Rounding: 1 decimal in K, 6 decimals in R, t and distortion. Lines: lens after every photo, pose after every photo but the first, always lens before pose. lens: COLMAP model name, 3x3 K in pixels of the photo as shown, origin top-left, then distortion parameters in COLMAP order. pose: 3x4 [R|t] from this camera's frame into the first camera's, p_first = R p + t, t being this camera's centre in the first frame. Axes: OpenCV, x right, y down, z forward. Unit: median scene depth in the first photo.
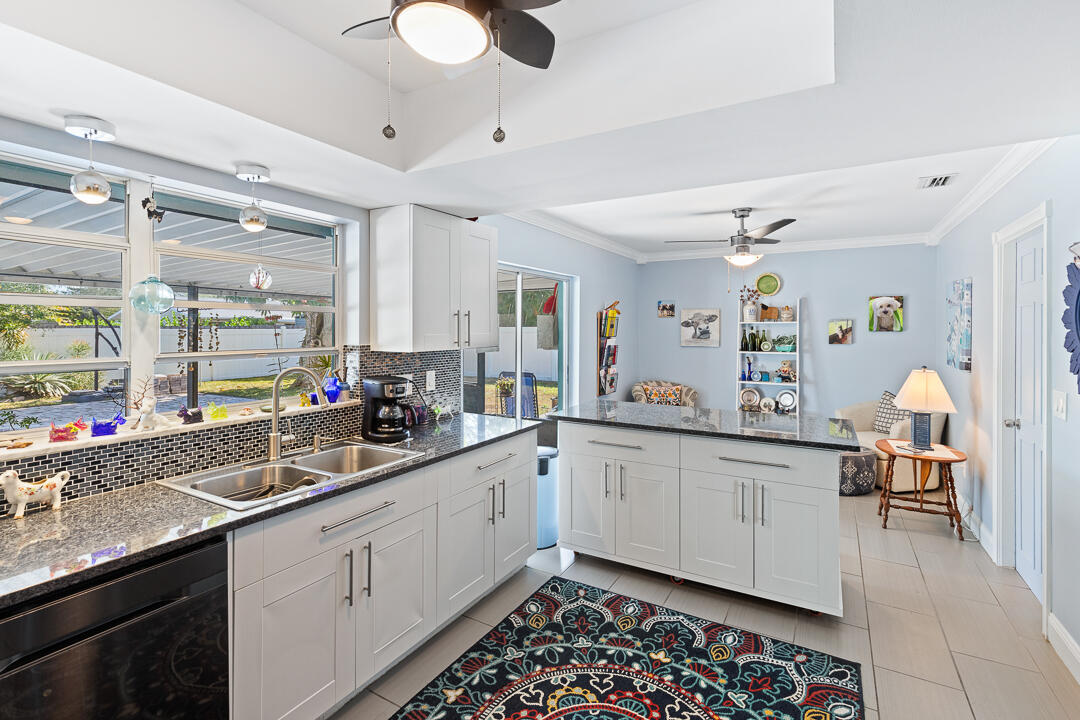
lens RADIAL K [[511.8, 0, 537.1], [0, 511.8, 323.1], [0, 0, 1]] dist [0.002143, -0.000048]
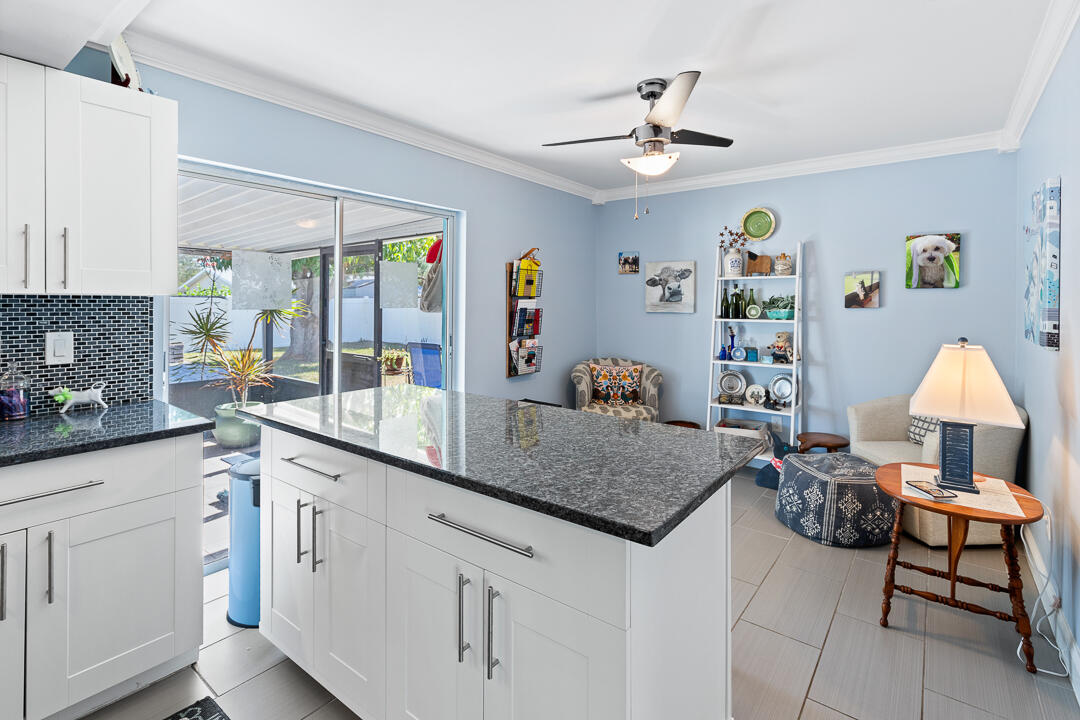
lens RADIAL K [[522.1, 0, 533.0], [0, 522.1, 295.8], [0, 0, 1]] dist [0.000129, 0.000243]
pose [[0.990581, 0.002212, -0.136907, 0.254495], [-0.002862, 0.999986, -0.004552, 0.028872], [0.136895, 0.004901, 0.990573, 0.257660]]
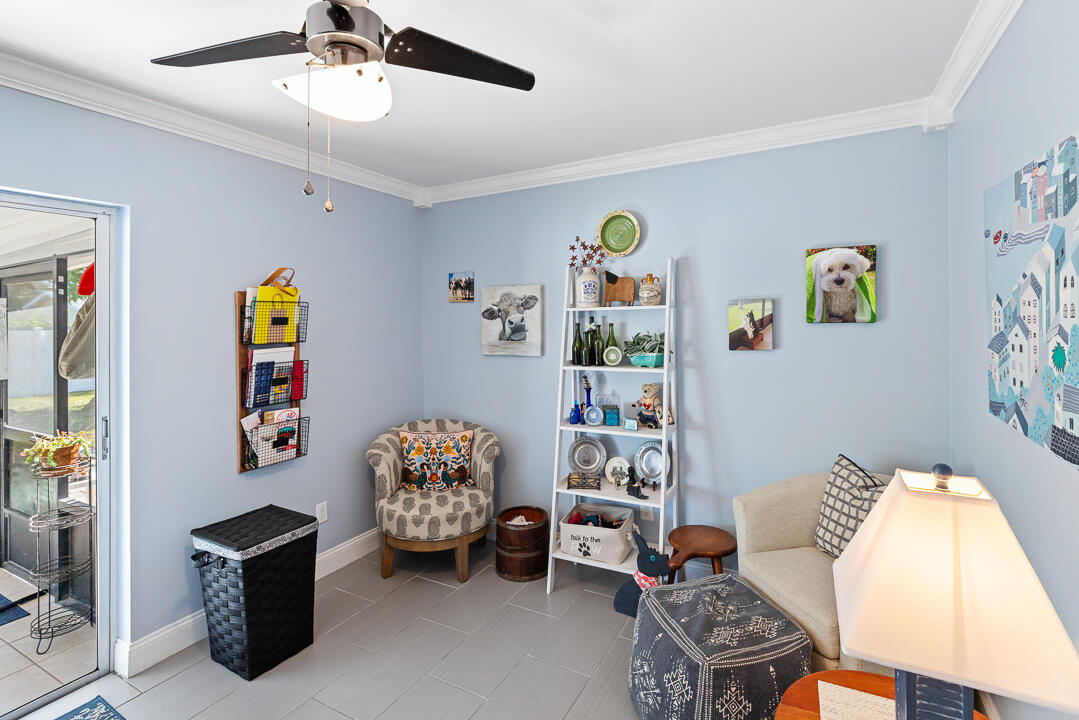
lens RADIAL K [[516.4, 0, 544.5], [0, 516.4, 316.6], [0, 0, 1]] dist [0.004821, 0.000058]
pose [[0.999320, -0.017103, 0.032676, 0.377549], [0.016995, 0.999849, 0.003590, 0.004214], [-0.032732, -0.003032, 0.999460, 0.513643]]
